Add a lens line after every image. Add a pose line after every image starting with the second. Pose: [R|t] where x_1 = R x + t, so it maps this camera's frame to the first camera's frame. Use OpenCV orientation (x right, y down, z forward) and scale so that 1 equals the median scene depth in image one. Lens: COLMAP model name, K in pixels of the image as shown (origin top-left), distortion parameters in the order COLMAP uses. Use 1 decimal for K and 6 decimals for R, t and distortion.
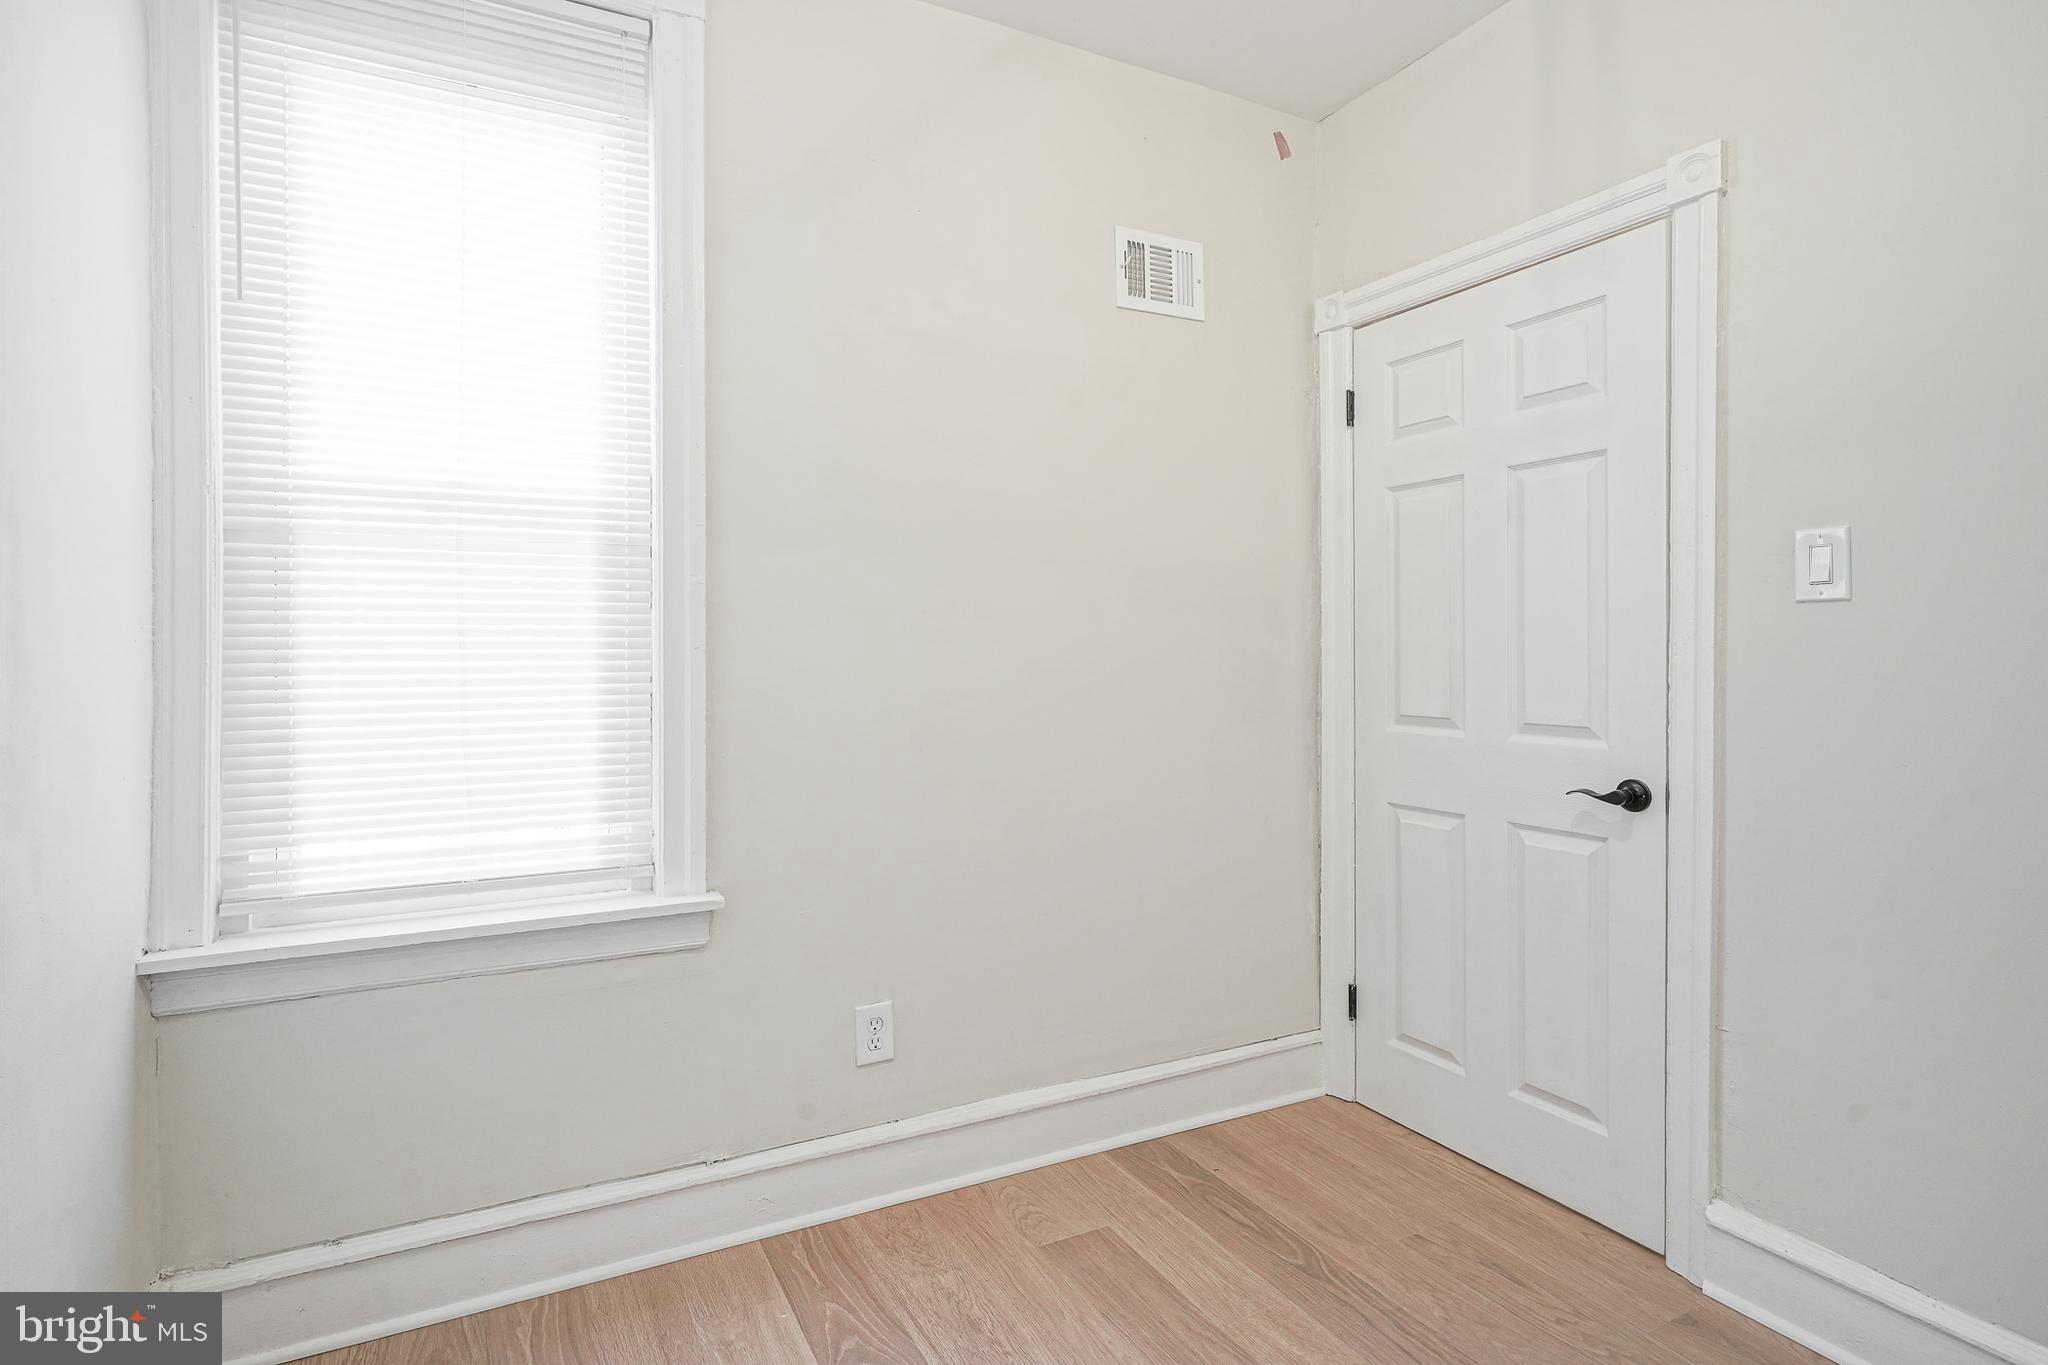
lens RADIAL K [[1003.7, 0, 1049.4], [0, 1003.7, 651.1], [0, 0, 1]] dist [-0.011282, 0.007610]
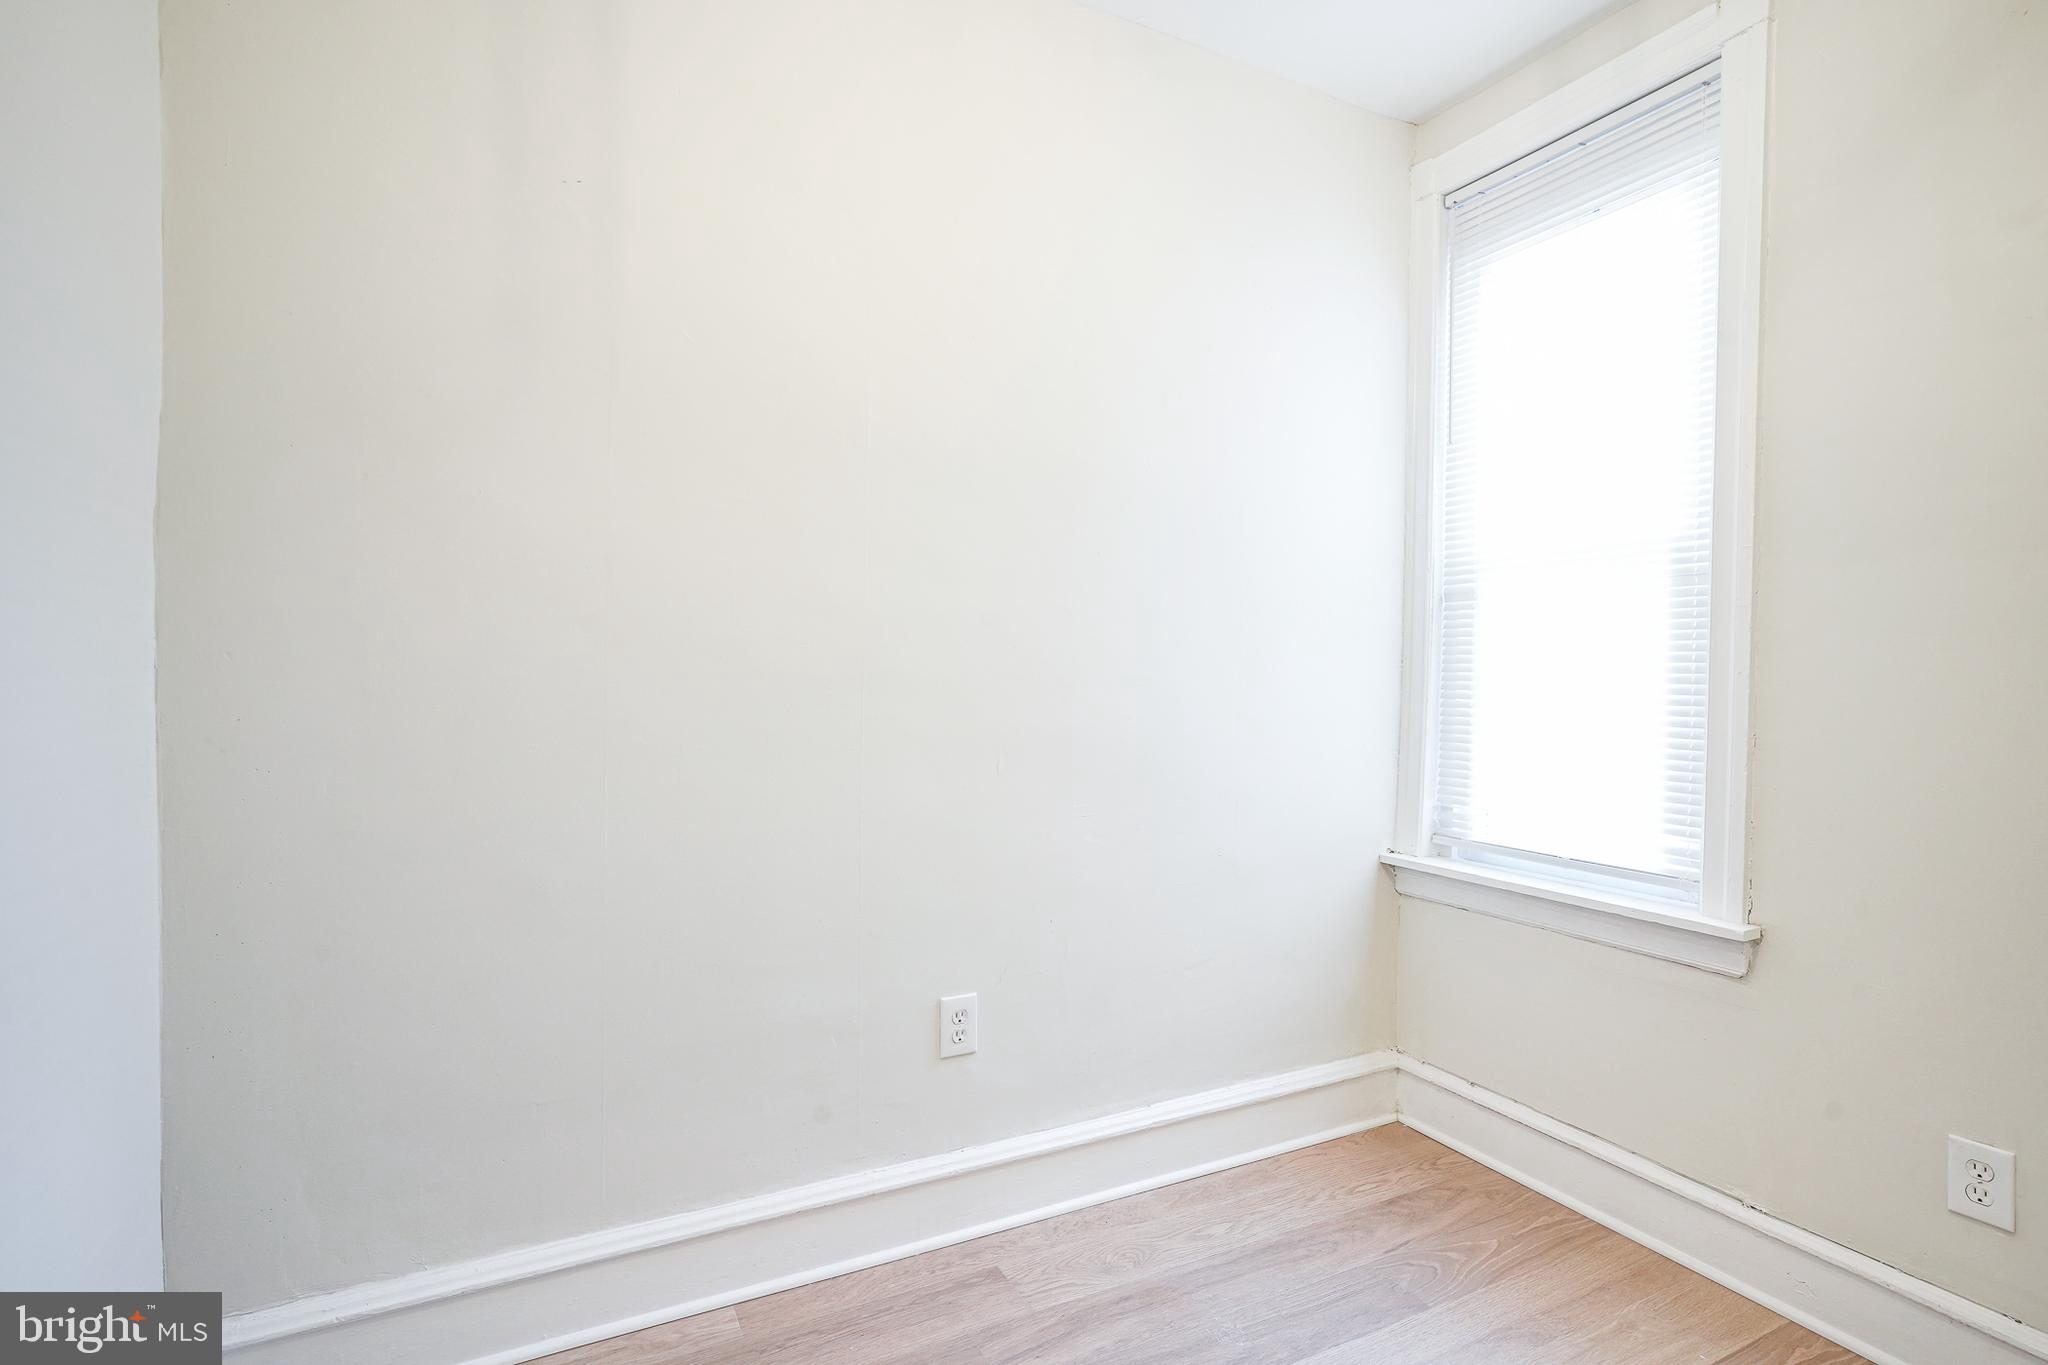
lens RADIAL K [[1003.7, 0, 1026.1], [0, 1003.7, 680.8], [0, 0, 1]] dist [-0.011282, 0.007610]
pose [[0.015825, 0.011049, -0.999814, 0.668386], [-0.011521, 0.999875, 0.010867, 0.002379], [0.999808, 0.011347, 0.015950, 0.307552]]
